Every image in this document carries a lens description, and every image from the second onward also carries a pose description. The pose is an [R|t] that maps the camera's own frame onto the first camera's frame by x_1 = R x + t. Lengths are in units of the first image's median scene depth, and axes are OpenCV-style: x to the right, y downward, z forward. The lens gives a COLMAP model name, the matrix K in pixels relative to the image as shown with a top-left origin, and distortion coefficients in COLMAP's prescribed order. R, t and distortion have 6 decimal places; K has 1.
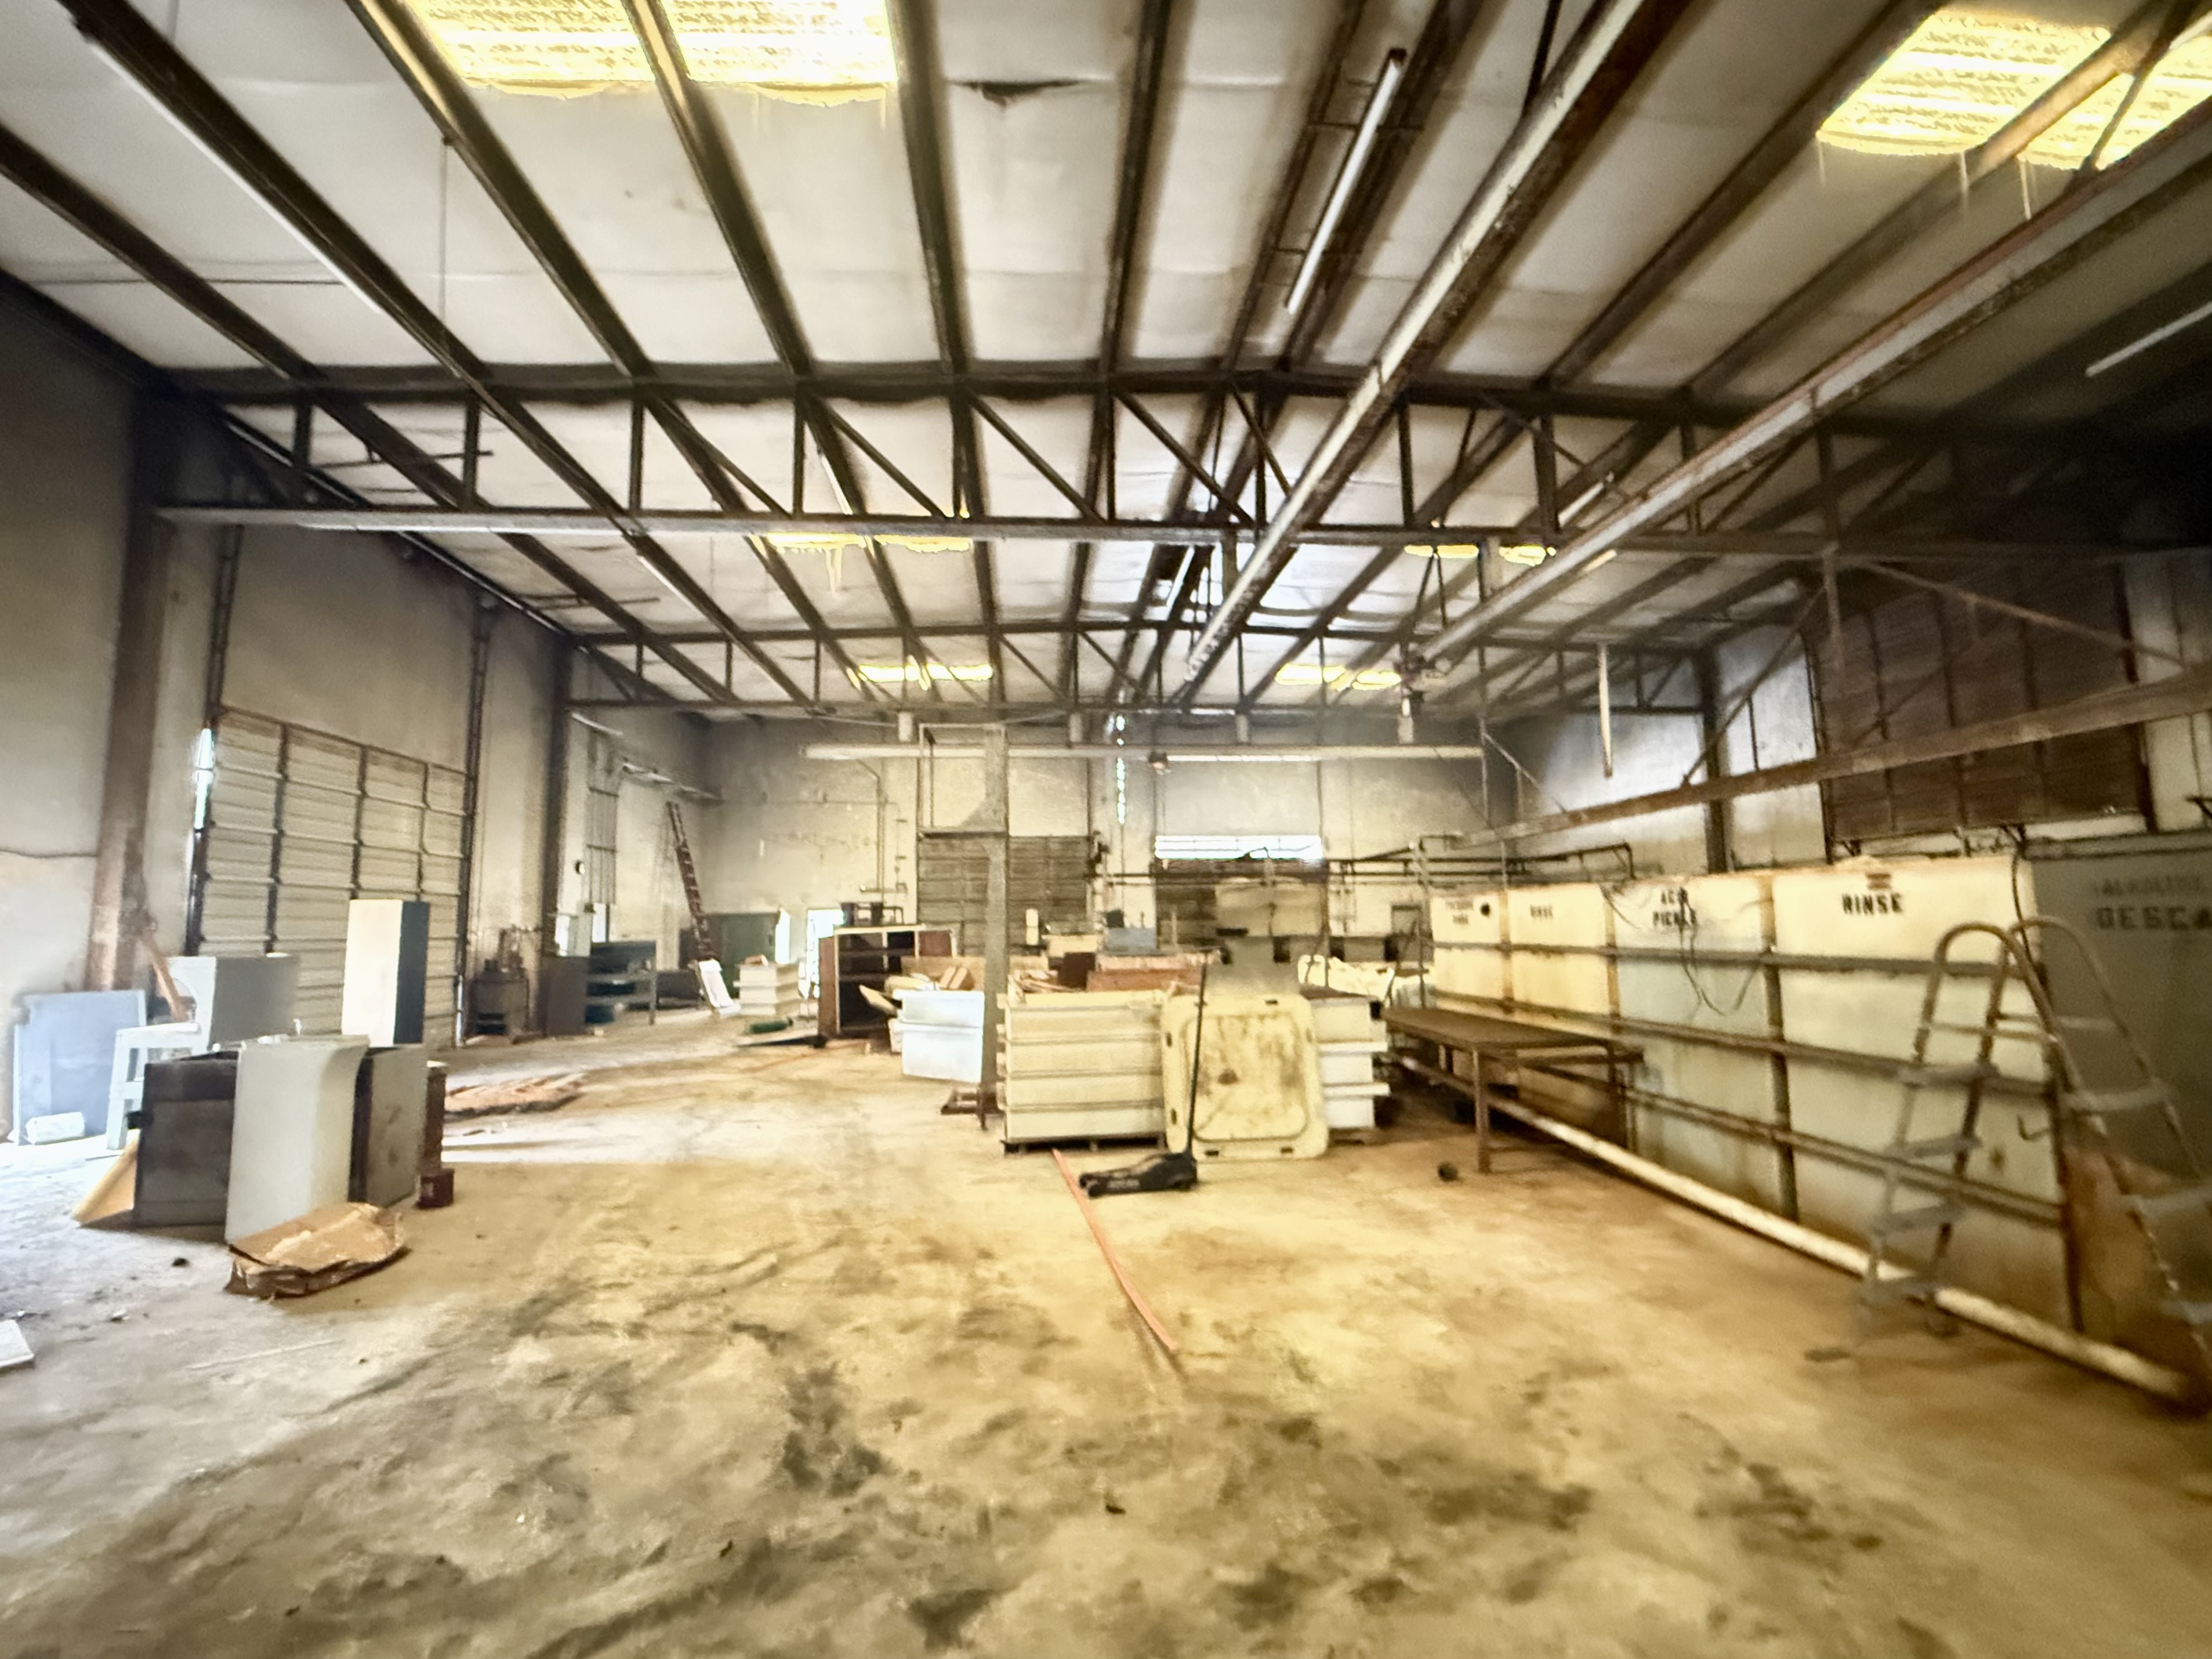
lens RADIAL K [[891.0, 0, 1109.7], [0, 891.0, 839.1], [0, 0, 1]] dist [0.001404, 0.000116]
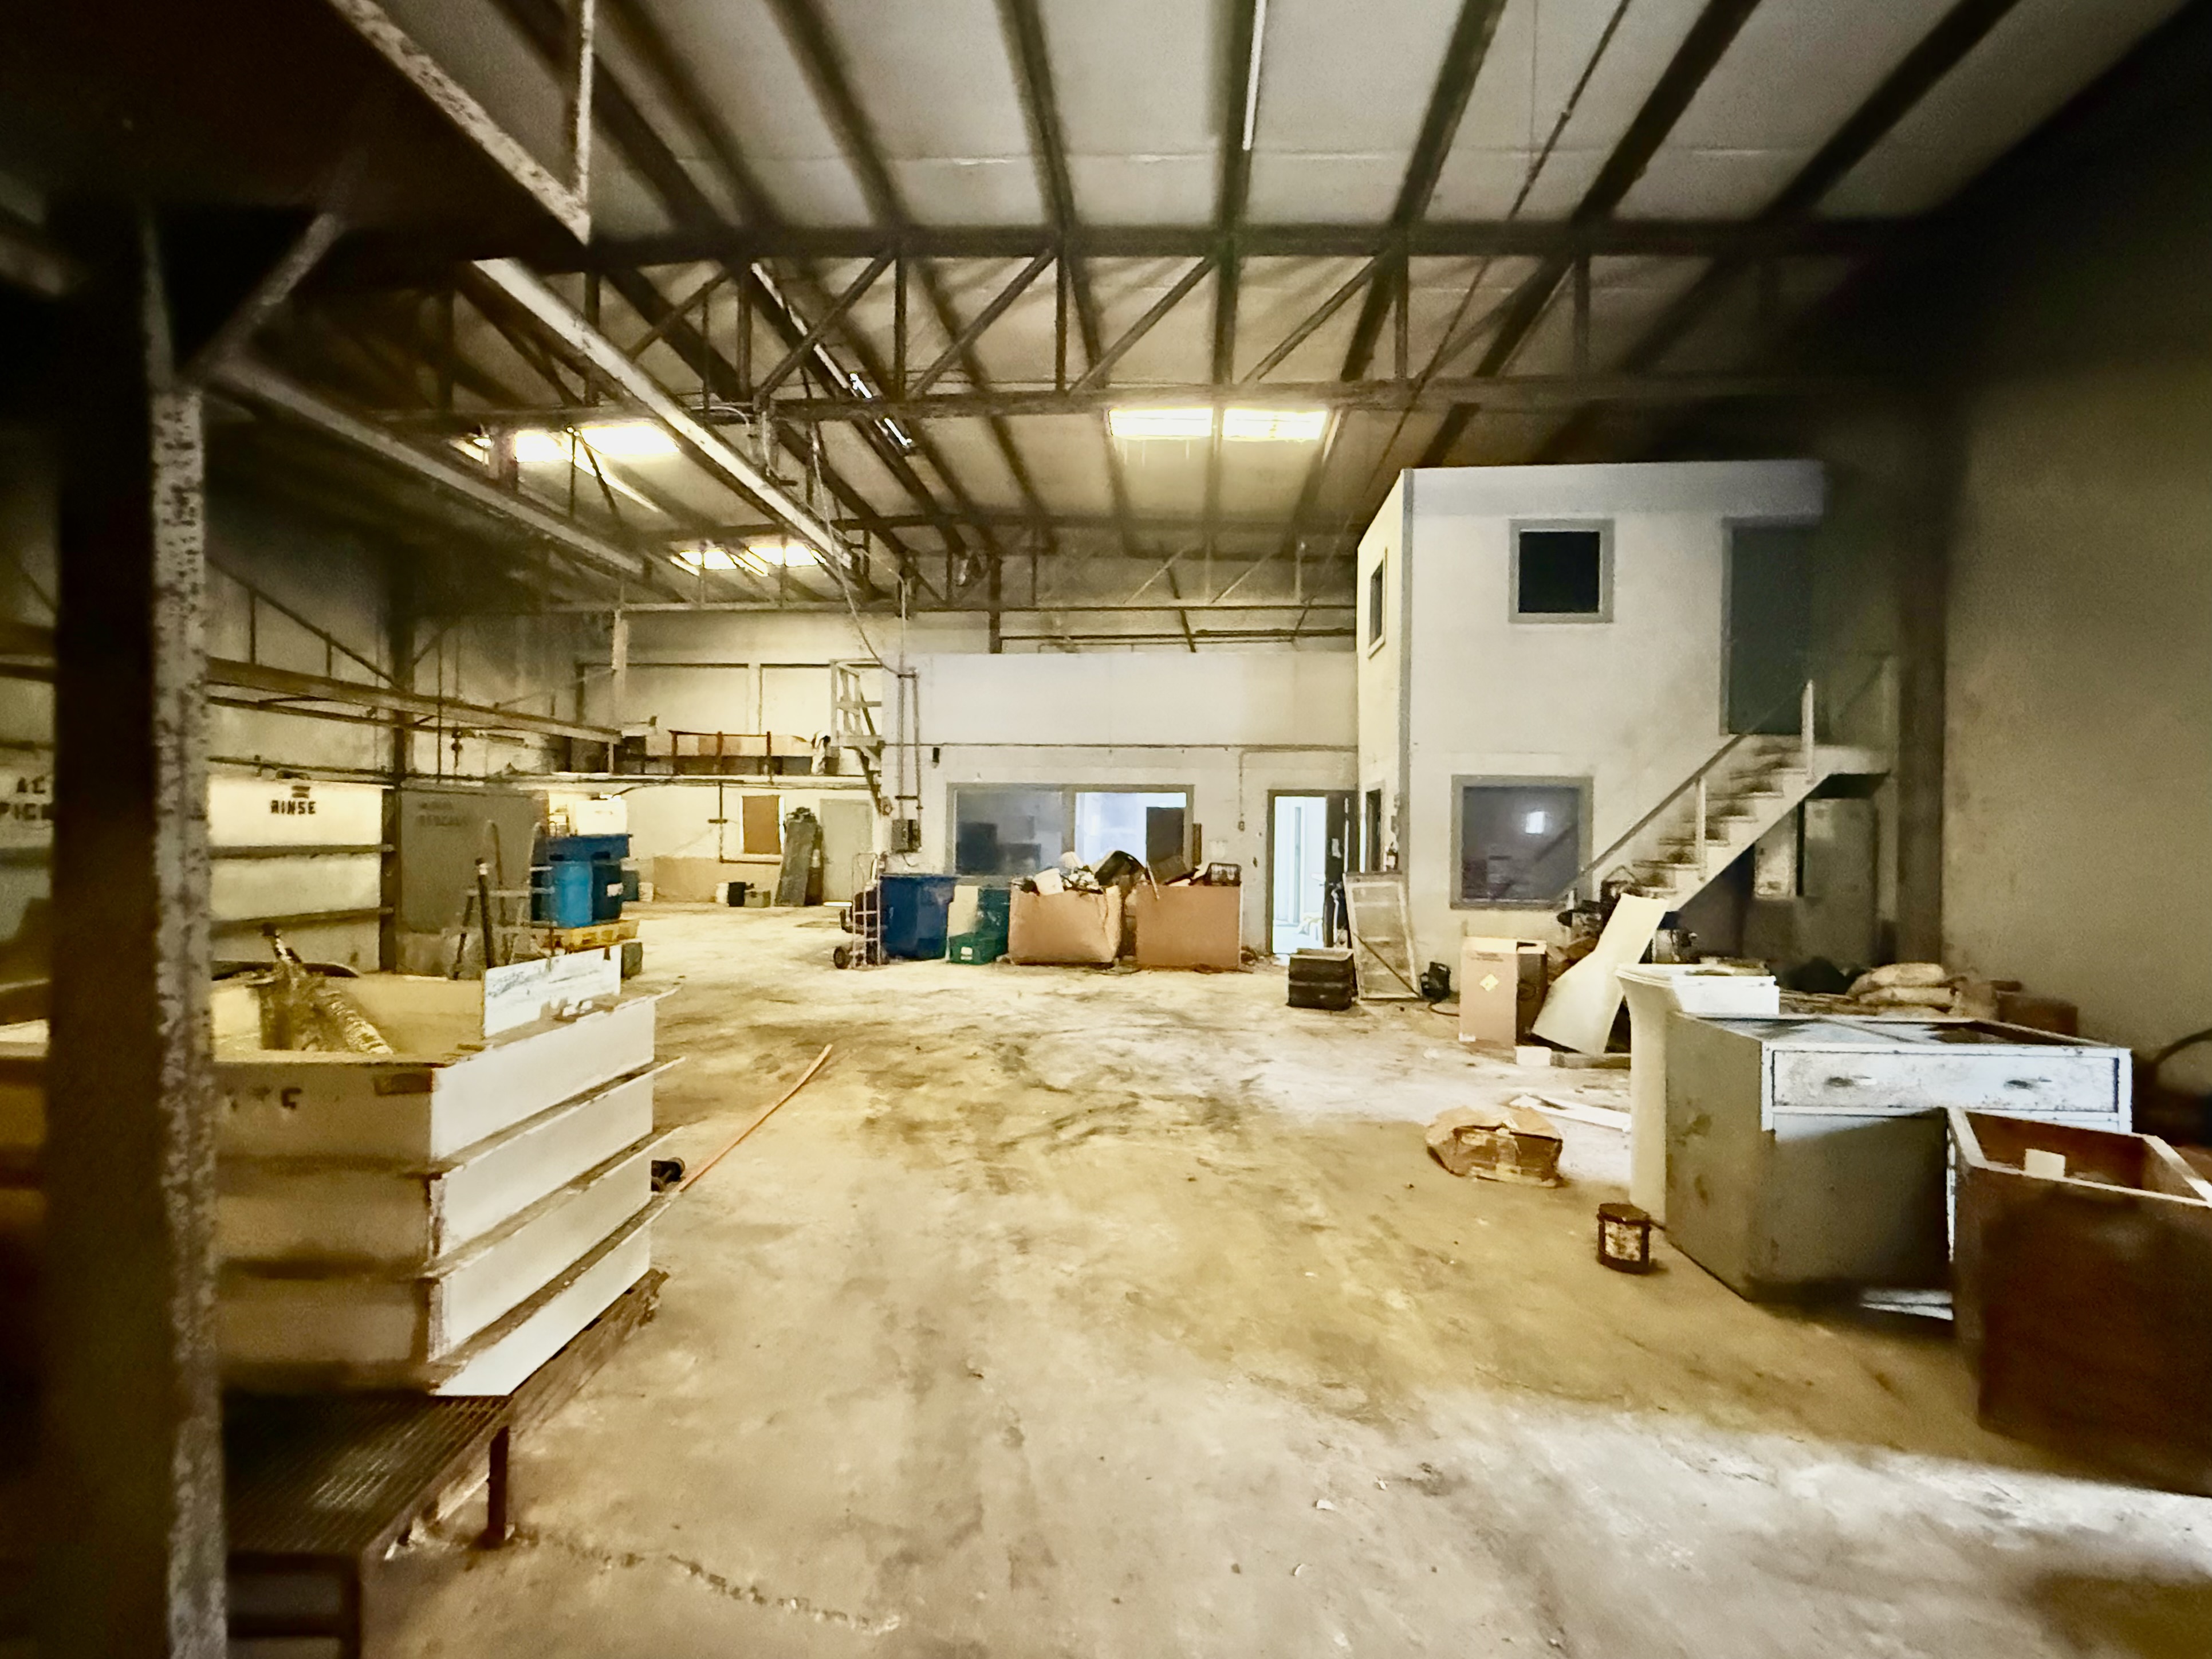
lens RADIAL K [[891.0, 0, 1102.0], [0, 891.0, 832.0], [0, 0, 1]] dist [0.001404, 0.000116]
pose [[-0.983697, 0.000633, 0.179832, -0.635343], [-0.016012, 0.995713, -0.091096, 0.216316], [-0.179119, -0.092490, -0.979470, 2.126562]]
